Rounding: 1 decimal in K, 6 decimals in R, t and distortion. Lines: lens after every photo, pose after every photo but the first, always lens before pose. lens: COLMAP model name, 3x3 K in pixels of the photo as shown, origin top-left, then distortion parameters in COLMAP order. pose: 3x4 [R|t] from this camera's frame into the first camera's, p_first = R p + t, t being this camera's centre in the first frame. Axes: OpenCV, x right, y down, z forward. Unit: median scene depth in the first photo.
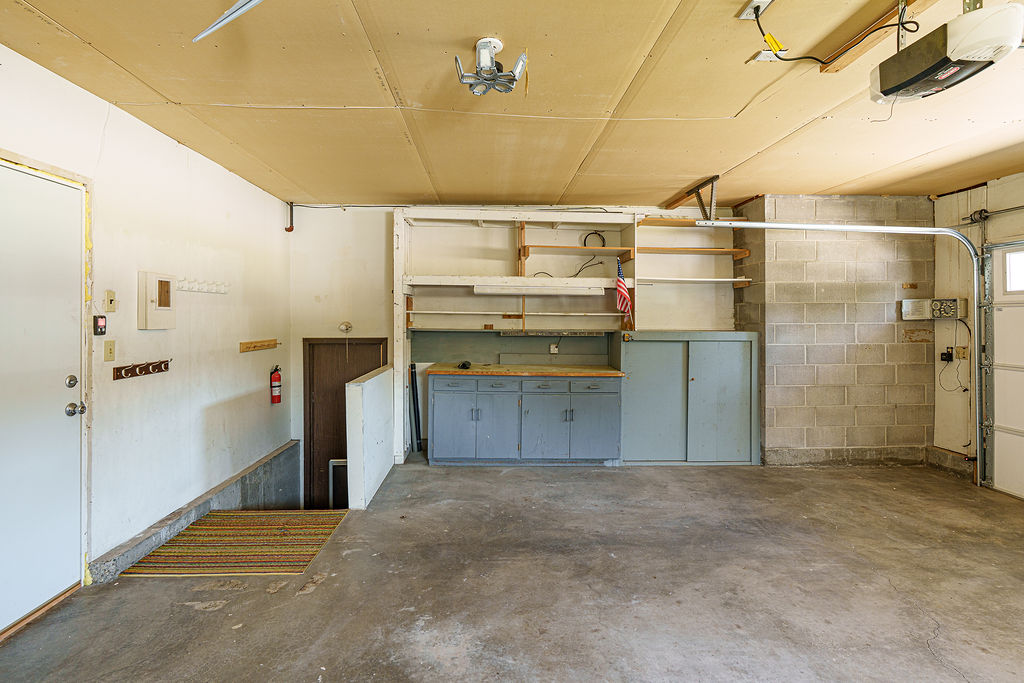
lens RADIAL K [[488.2, 0, 512.2], [0, 488.2, 317.8], [0, 0, 1]] dist [-0.002861, 0.000377]
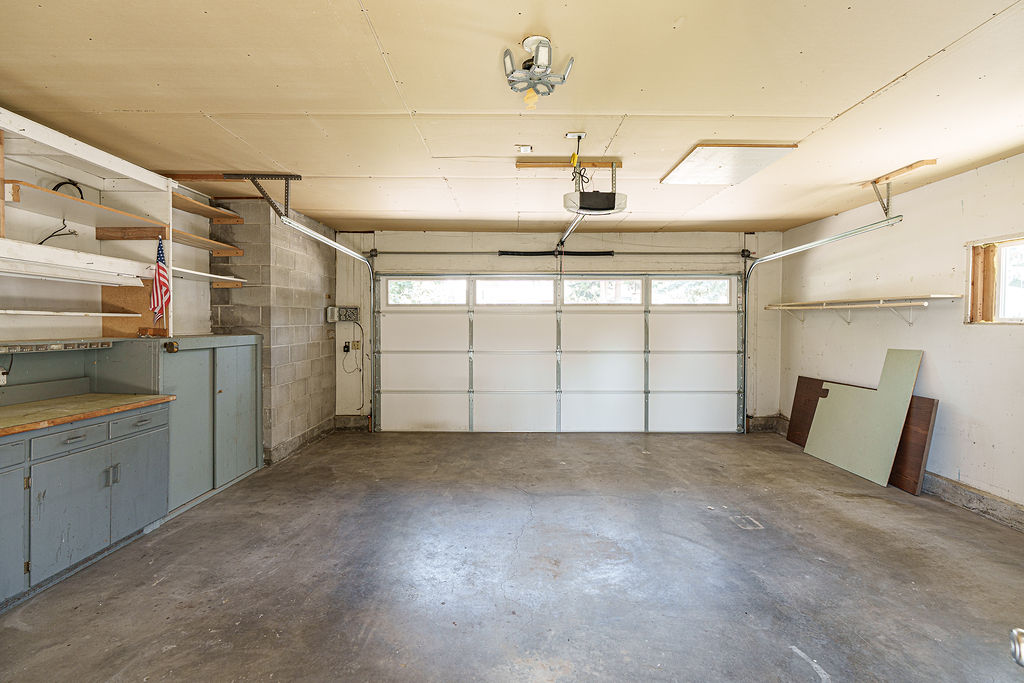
lens RADIAL K [[488.2, 0, 513.2], [0, 488.2, 333.2], [0, 0, 1]] dist [-0.002861, 0.000377]
pose [[0.044316, -0.023969, 0.998730, -0.524116], [-0.000303, 0.999712, 0.024007, 0.002080], [-0.999017, -0.001367, 0.044296, 0.501705]]
